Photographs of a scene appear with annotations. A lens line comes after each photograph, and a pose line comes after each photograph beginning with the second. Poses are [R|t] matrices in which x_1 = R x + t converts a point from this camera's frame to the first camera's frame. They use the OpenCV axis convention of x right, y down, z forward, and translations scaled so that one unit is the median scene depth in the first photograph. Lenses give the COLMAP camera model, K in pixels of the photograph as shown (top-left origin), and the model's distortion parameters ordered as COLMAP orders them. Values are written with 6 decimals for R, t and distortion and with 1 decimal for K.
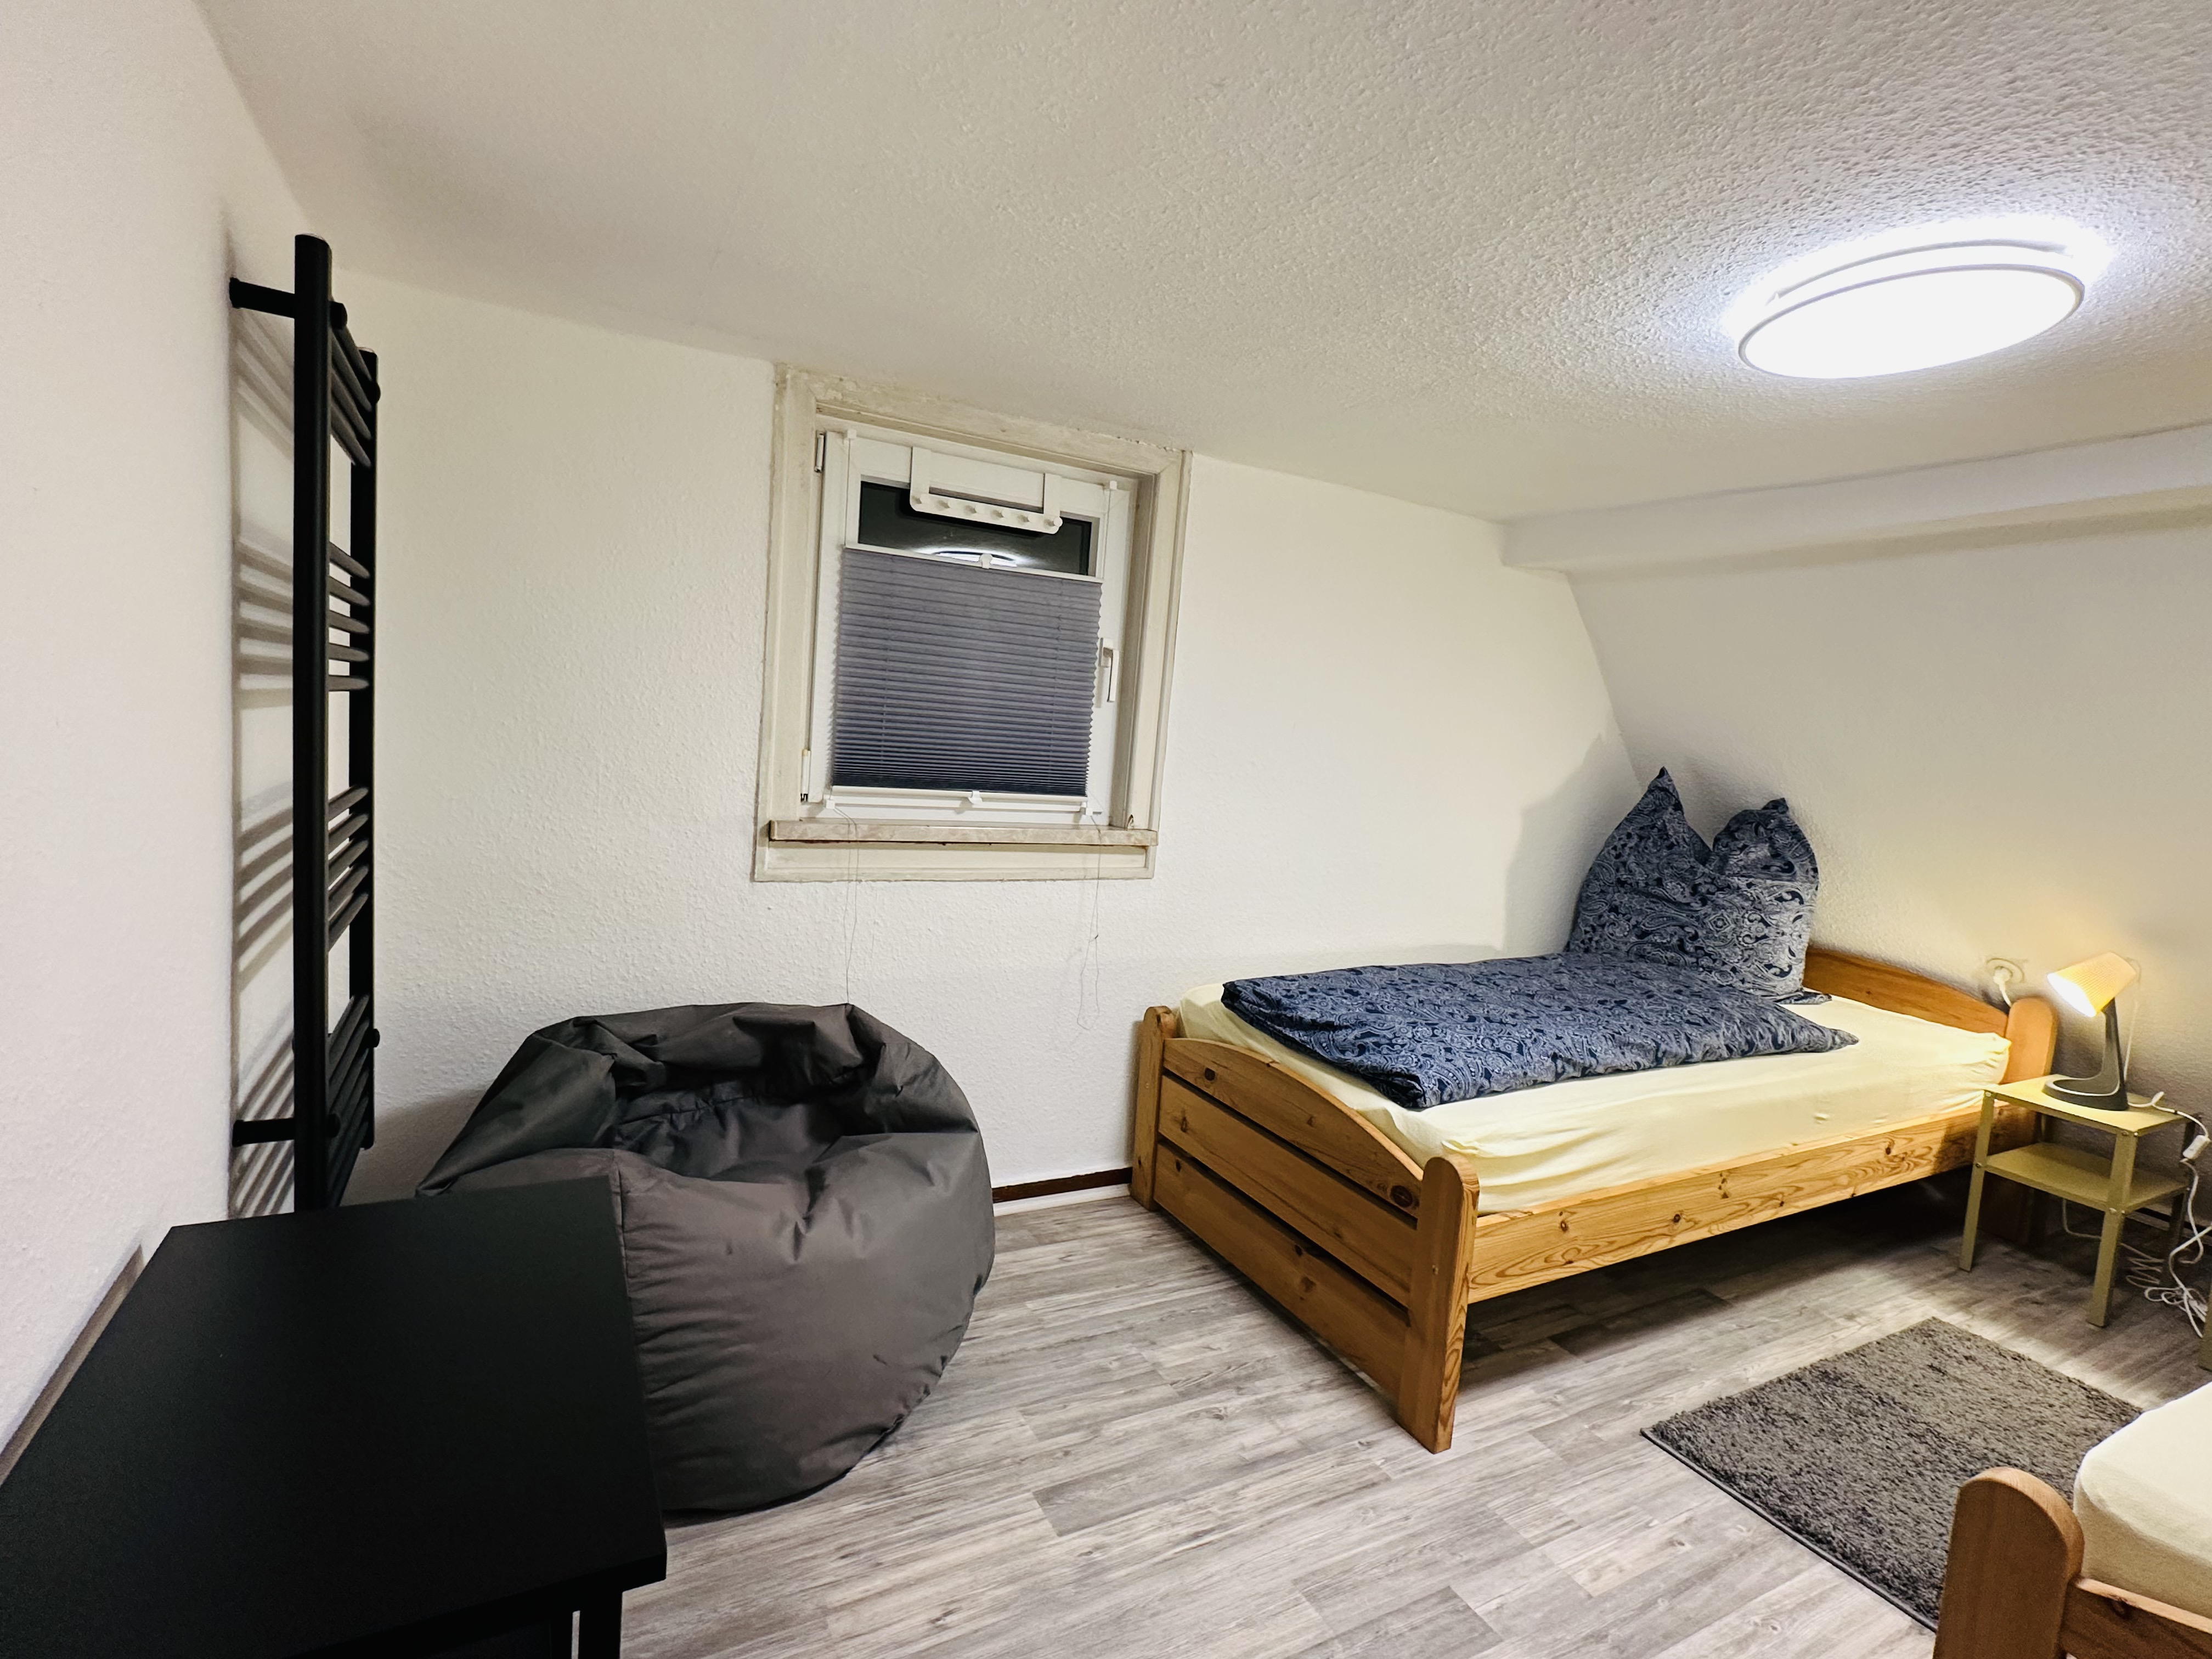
lens RADIAL K [[1074.5, 0, 1107.2], [0, 1074.5, 827.6], [0, 0, 1]] dist [-0.000230, -0.001732]
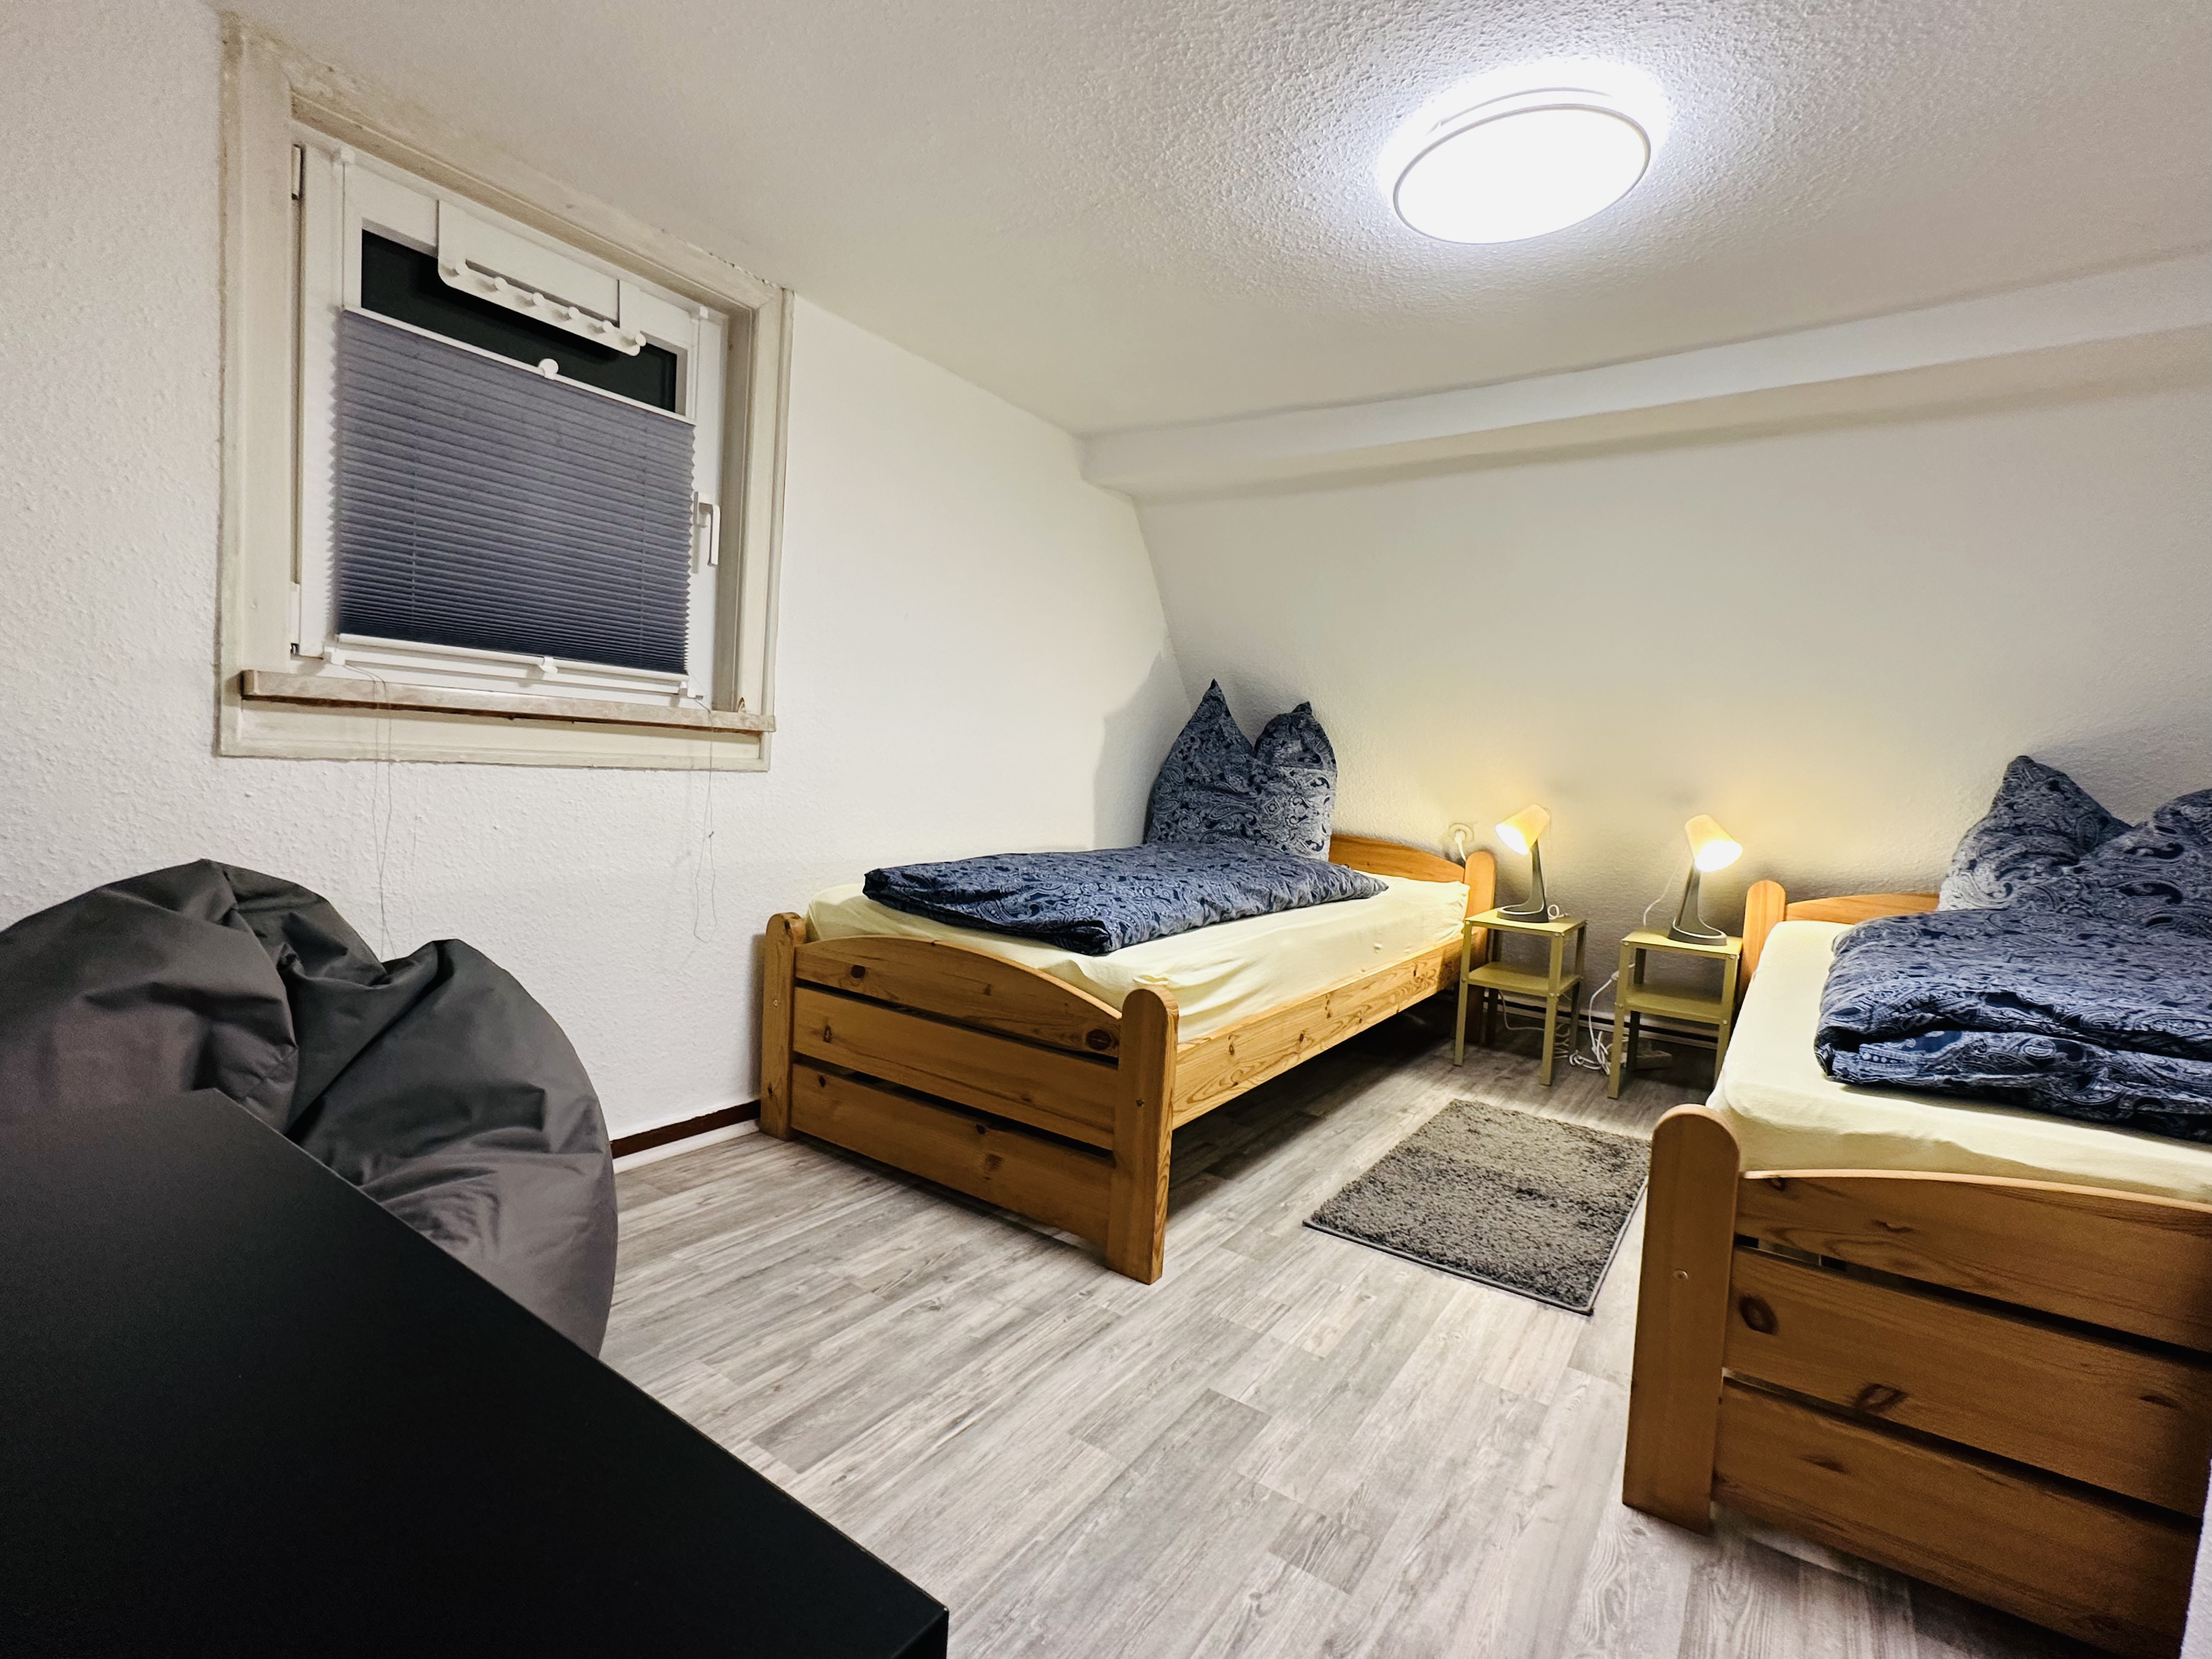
lens RADIAL K [[1033.8, 0, 1110.0], [0, 1033.8, 832.6], [0, 0, 1]] dist [-0.005225, 0.001867]
pose [[0.888024, -0.052526, 0.456788, -0.114966], [0.051043, 0.998575, 0.015596, 0.113822], [-0.456956, 0.009466, 0.889439, 0.122661]]
